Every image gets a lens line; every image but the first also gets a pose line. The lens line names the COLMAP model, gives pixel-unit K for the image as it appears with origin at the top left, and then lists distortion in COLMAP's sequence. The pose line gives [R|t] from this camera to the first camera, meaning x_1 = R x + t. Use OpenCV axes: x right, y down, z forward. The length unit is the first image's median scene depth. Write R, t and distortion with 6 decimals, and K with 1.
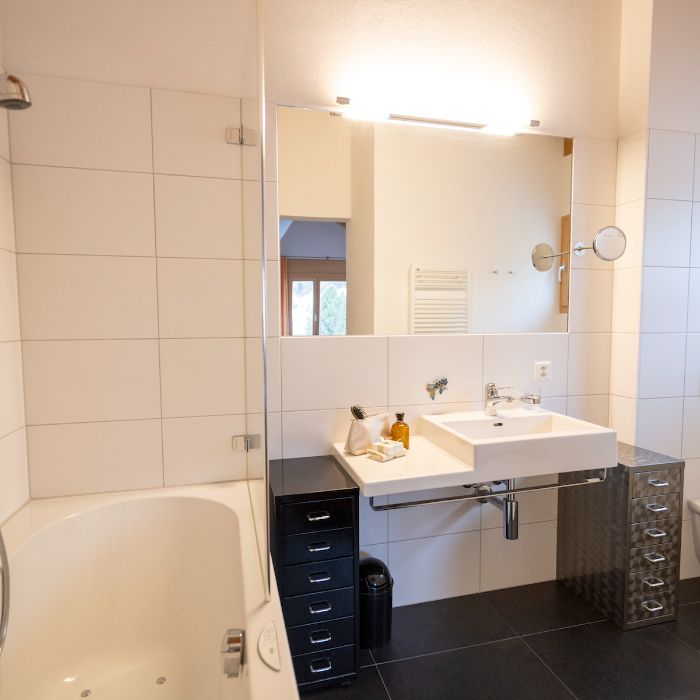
lens RADIAL K [[476.4, 0, 351.7], [0, 476.4, 358.9], [0, 0, 1]] dist [-0.002455, 0.003287]
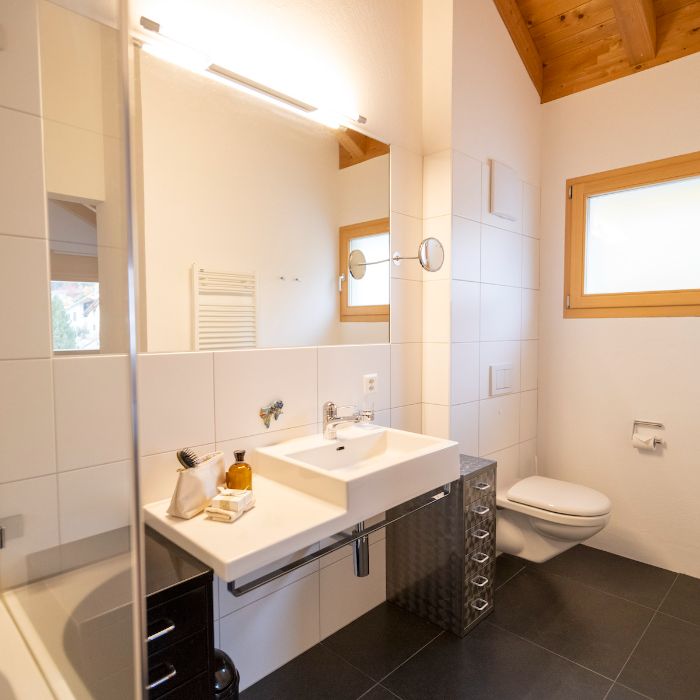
lens RADIAL K [[479.9, 0, 350.4], [0, 479.9, 357.9], [0, 0, 1]] dist [-0.002666, 0.001275]
pose [[0.860652, -0.029624, 0.508332, -0.130569], [0.038662, 0.999226, -0.007227, -0.024585], [-0.507724, 0.025873, 0.861131, 0.226162]]
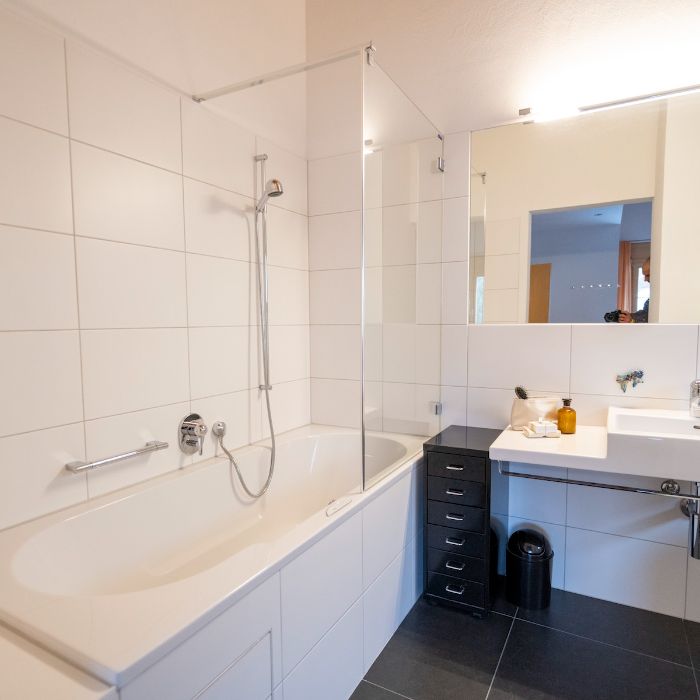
lens RADIAL K [[479.9, 0, 350.4], [0, 479.9, 357.9], [0, 0, 1]] dist [-0.002666, 0.001275]
pose [[0.723847, 0.055332, -0.687739, 0.456956], [-0.047861, 0.998405, 0.029953, 0.015621], [0.688299, 0.011235, 0.725340, -0.078763]]
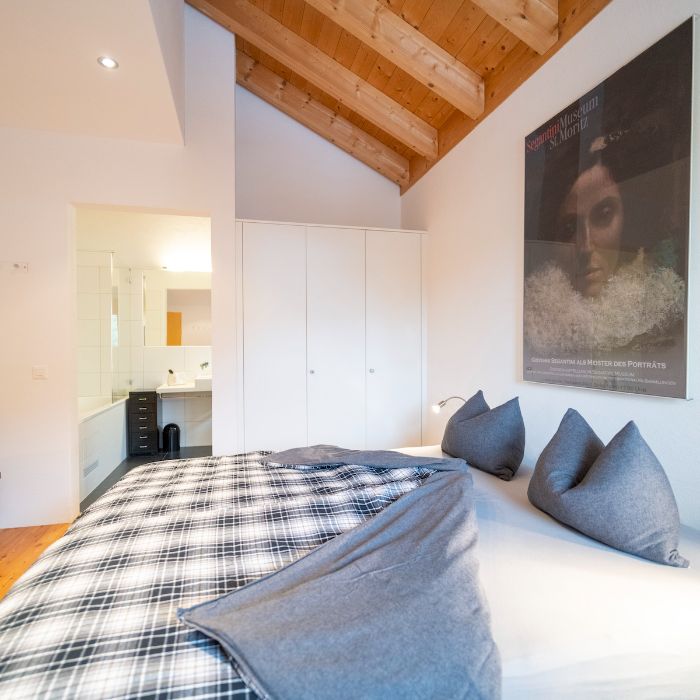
lens RADIAL K [[450.9, 0, 351.6], [0, 450.9, 356.4], [0, 0, 1]] dist [-0.004527, 0.003676]
pose [[0.999840, 0.009158, -0.015344, 1.125490], [-0.009830, 0.998969, -0.044316, 0.120552], [0.014923, 0.044459, 0.998900, -1.667562]]
